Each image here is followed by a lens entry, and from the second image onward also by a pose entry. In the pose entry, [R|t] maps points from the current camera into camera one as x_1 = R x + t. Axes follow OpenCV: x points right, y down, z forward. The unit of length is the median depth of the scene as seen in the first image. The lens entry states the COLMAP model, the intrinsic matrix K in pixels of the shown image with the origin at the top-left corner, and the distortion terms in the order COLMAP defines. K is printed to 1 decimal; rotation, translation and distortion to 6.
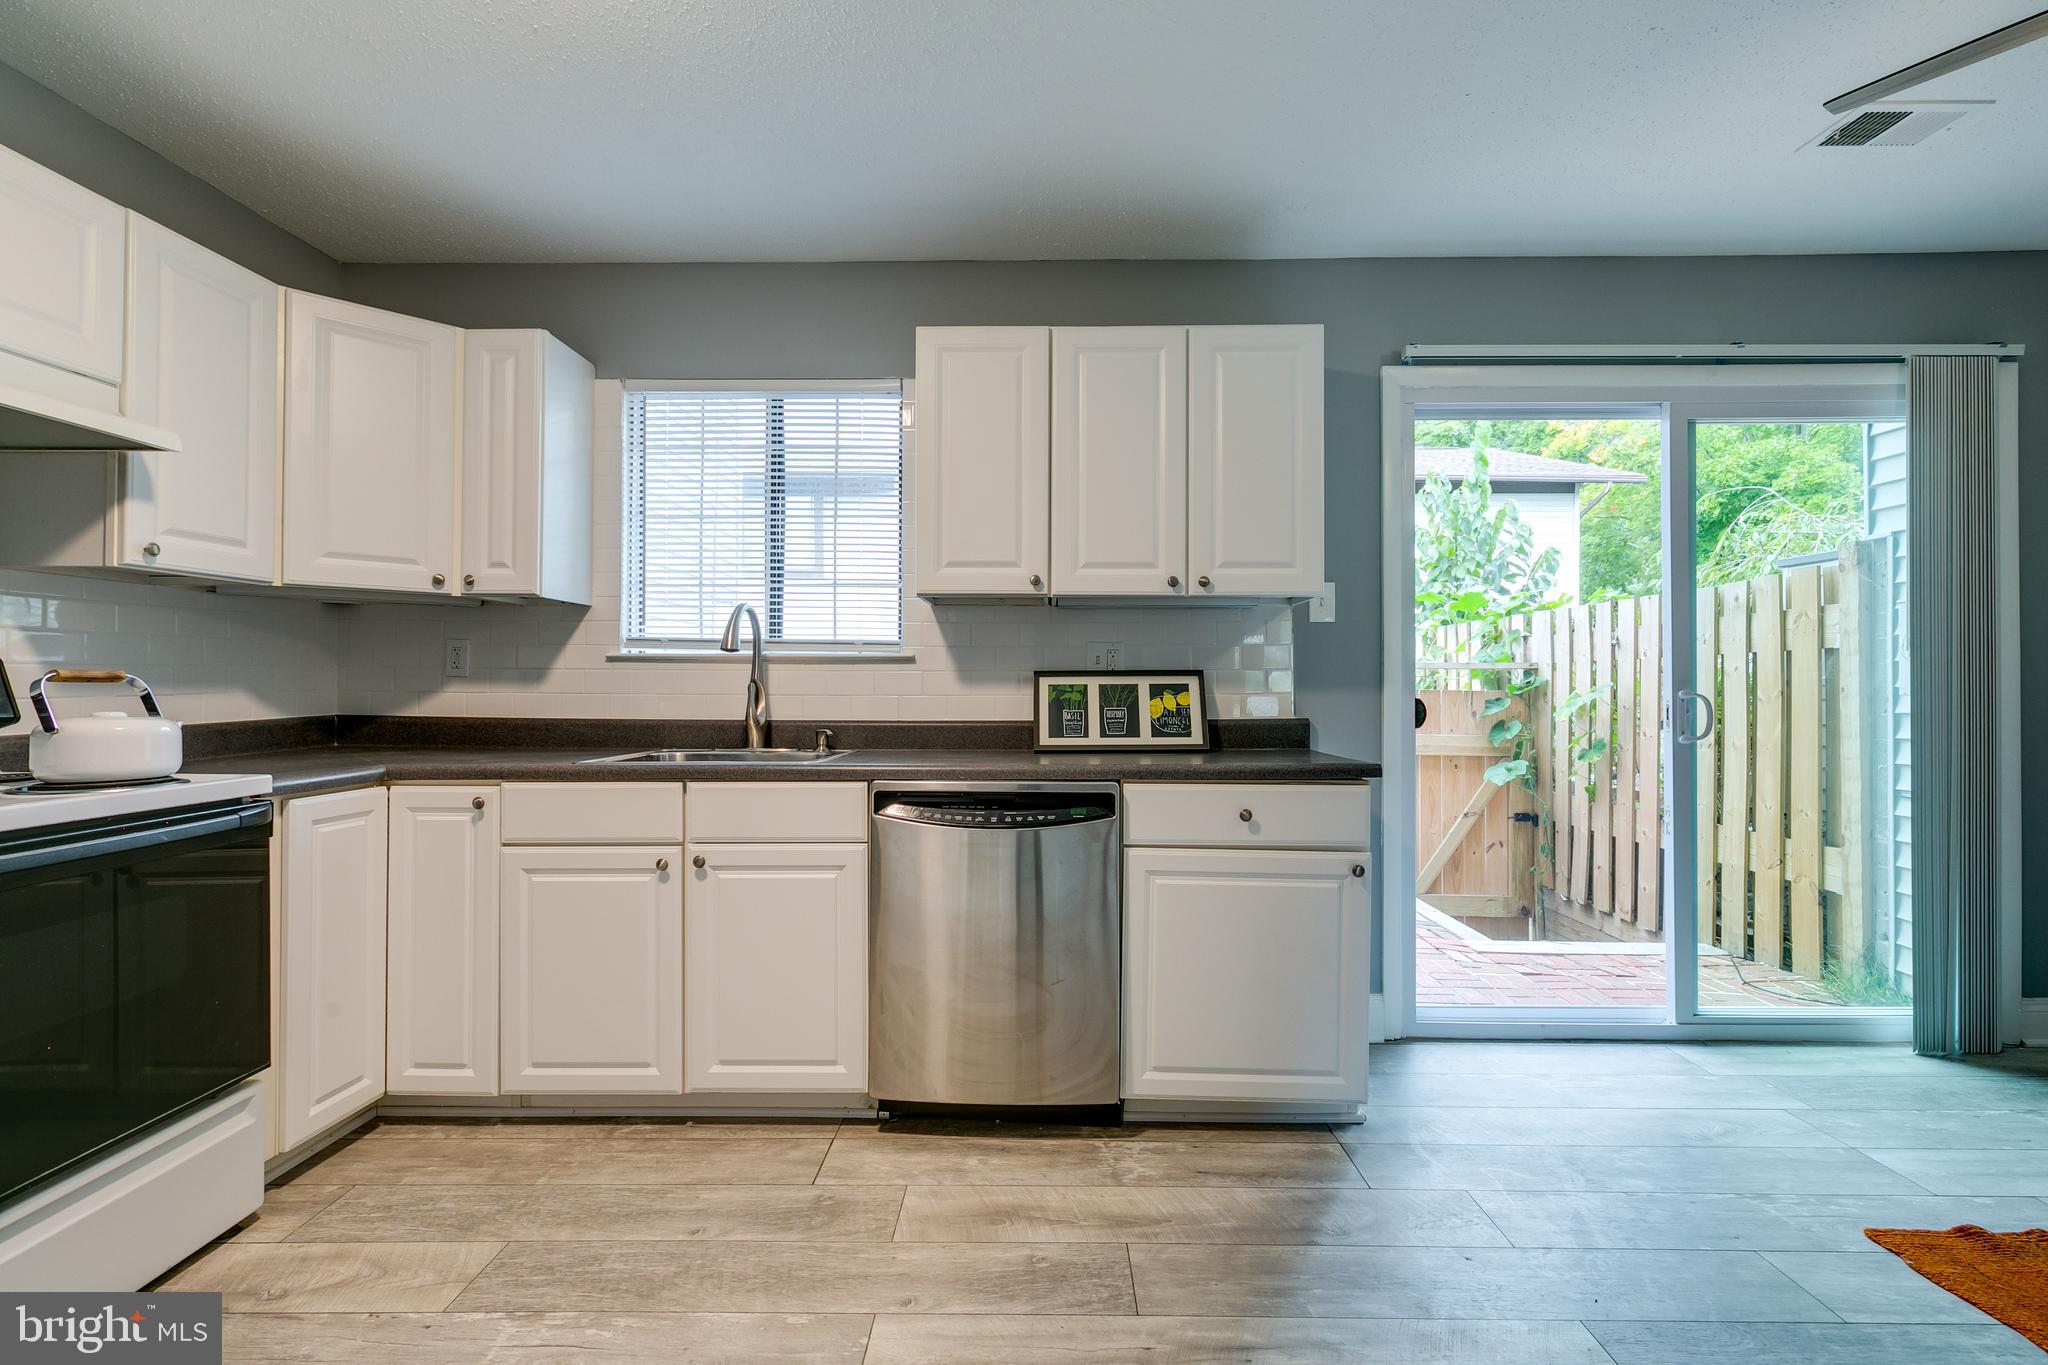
lens RADIAL K [[912.7, 0, 1030.5], [0, 912.7, 676.4], [0, 0, 1]] dist [0.002257, -0.000589]
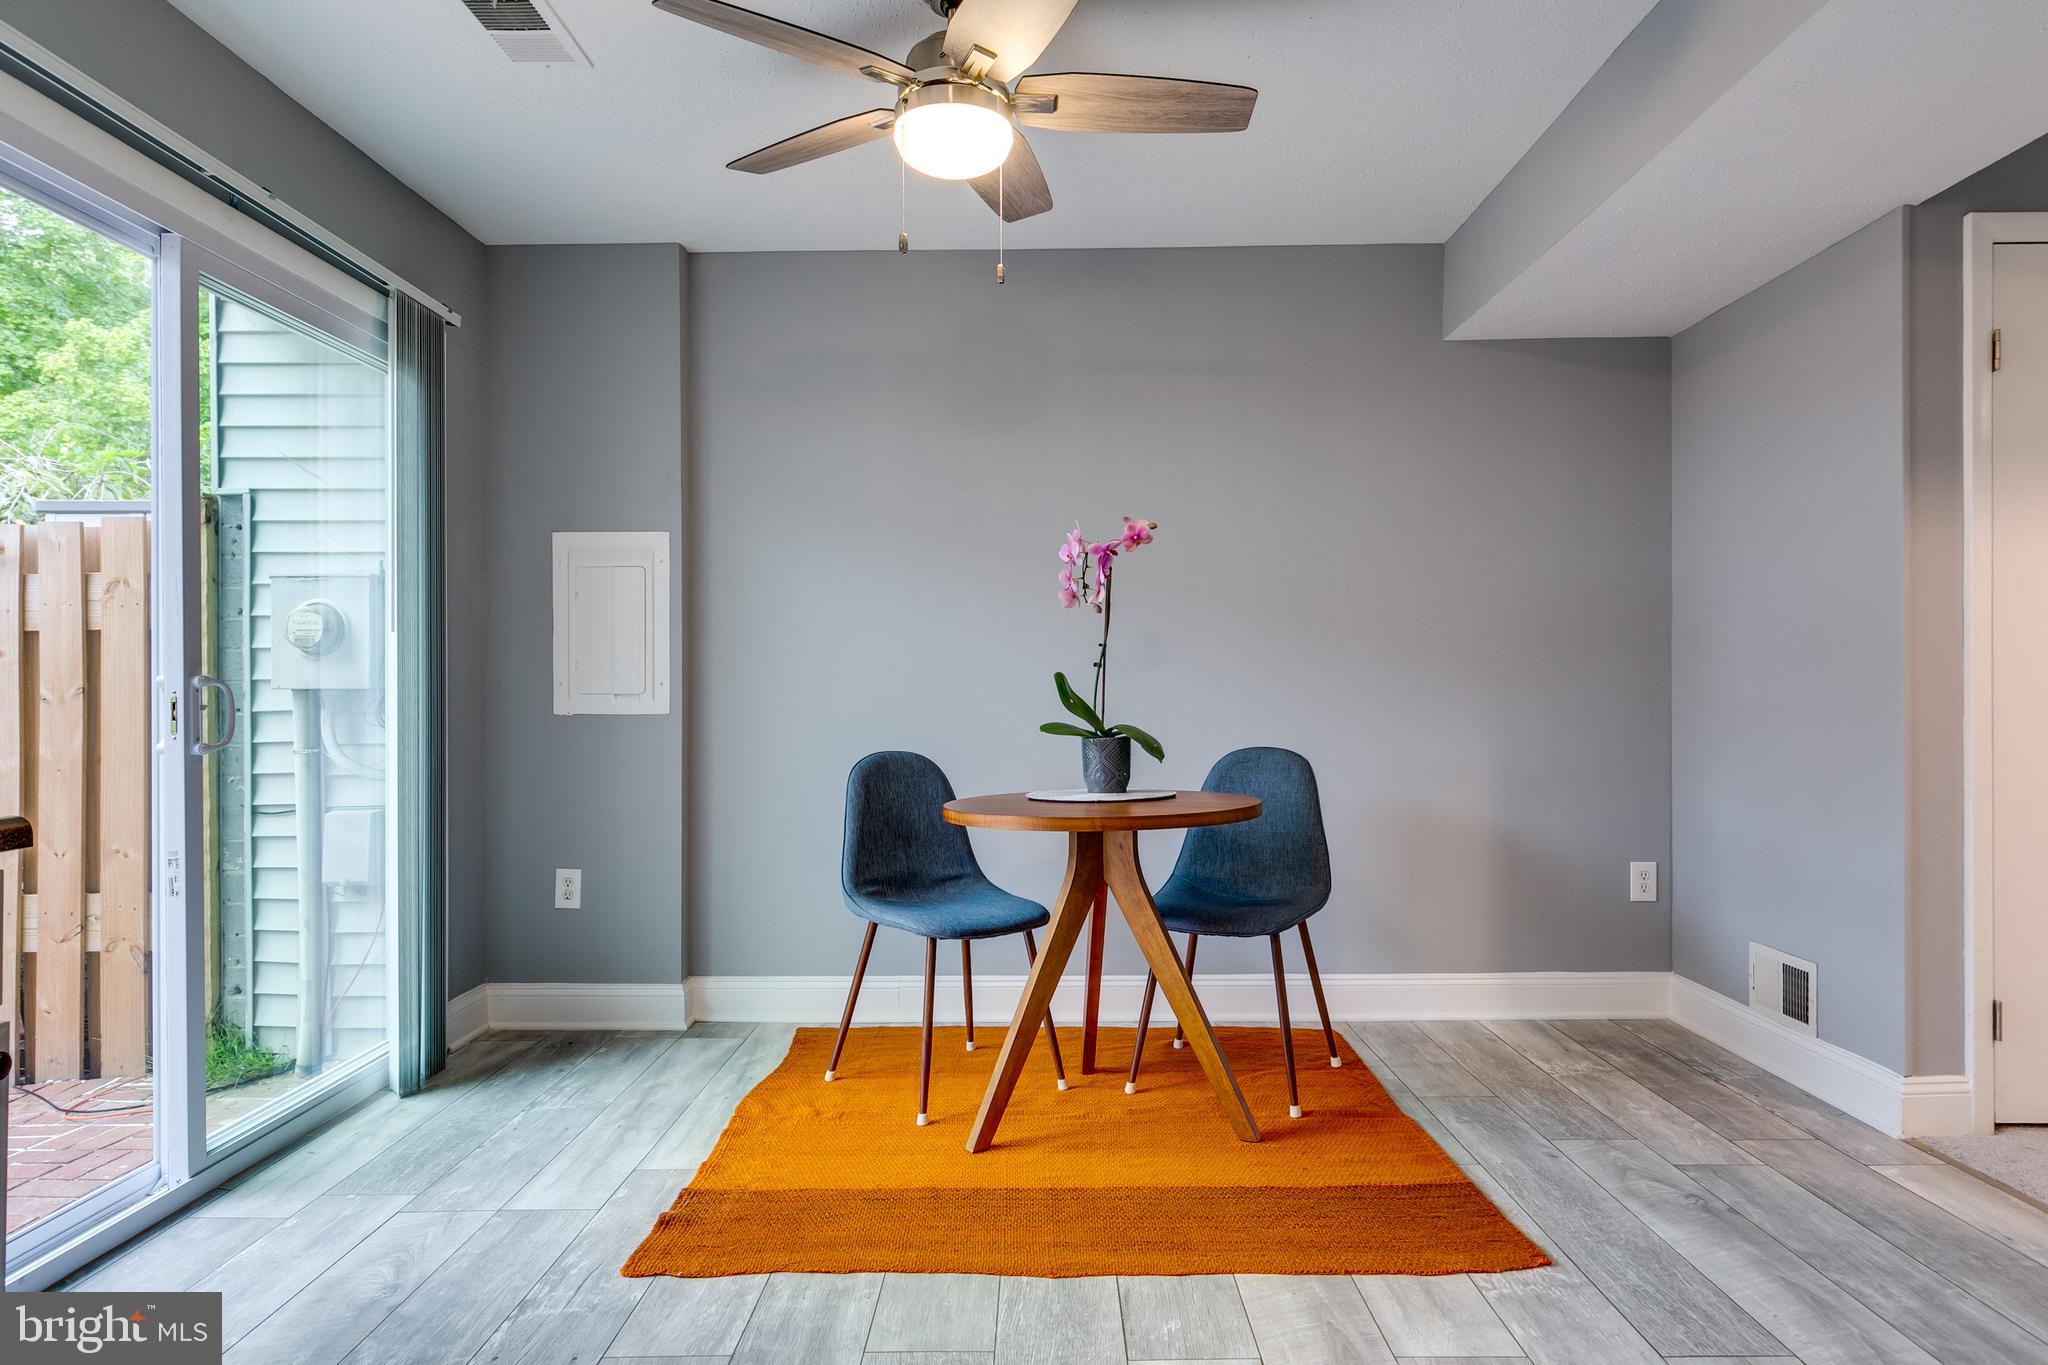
lens RADIAL K [[1210.2, 0, 1027.1], [0, 1210.2, 694.9], [0, 0, 1]] dist [0.001266, 0.000627]
pose [[-0.002943, -0.003929, 0.999988, -0.179841], [-0.002834, 0.999988, 0.003921, 0.025189], [-0.999992, -0.002822, -0.002954, 0.411931]]
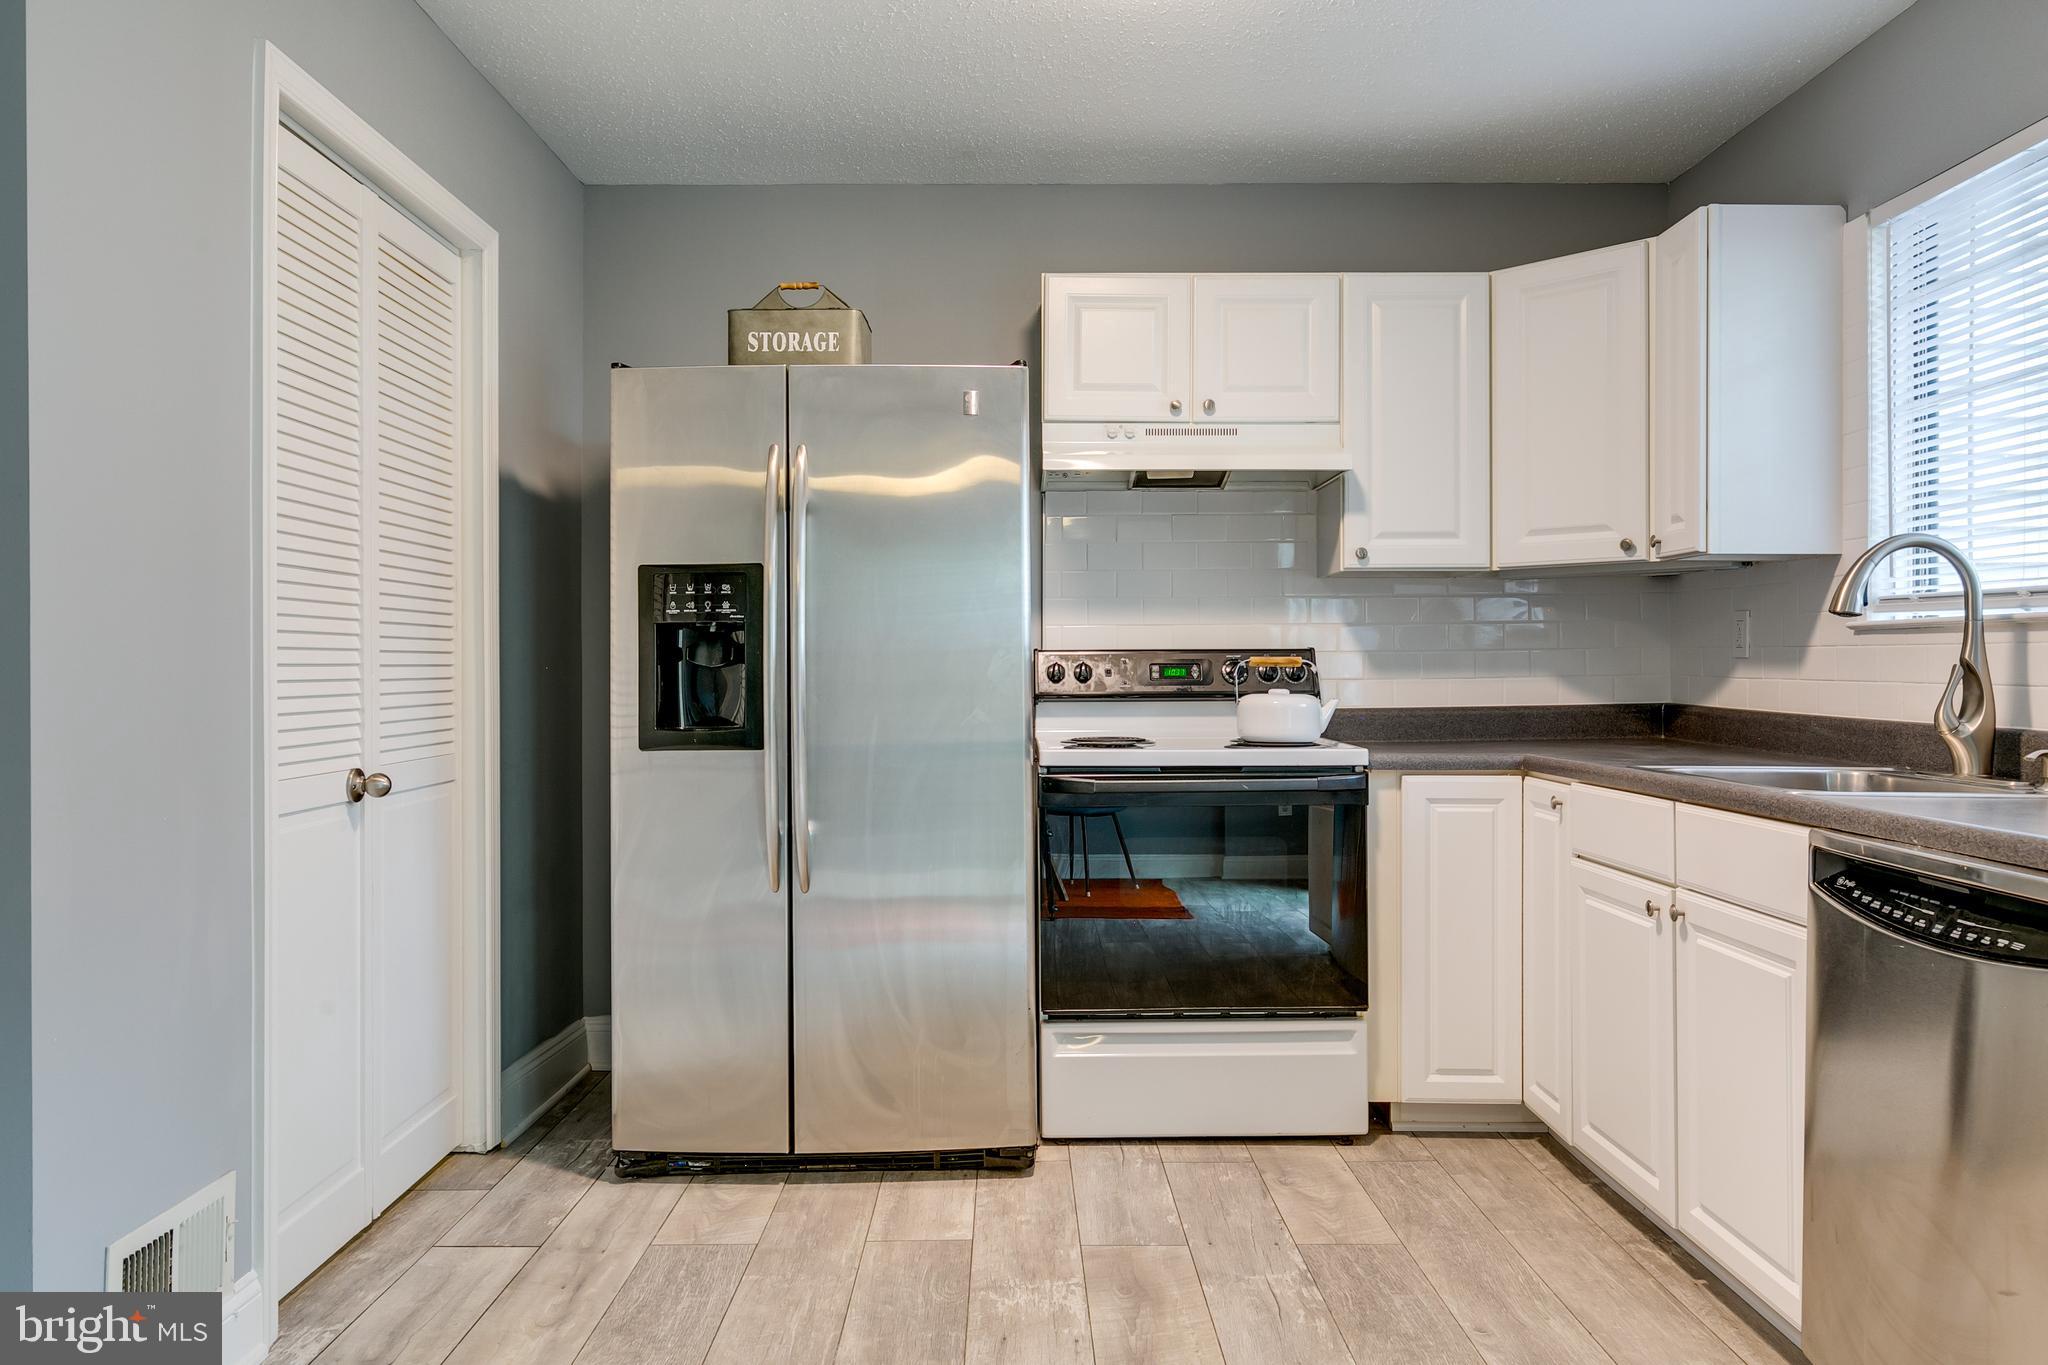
lens RADIAL K [[1393.0, 0, 1029.1], [0, 1393.0, 666.6], [0, 0, 1]] dist [0.001531, -0.002699]
pose [[0.028015, -0.002151, -0.999605, 0.593030], [0.008928, 0.999958, -0.001901, 0.004916], [0.999568, -0.008871, 0.028033, 0.378445]]
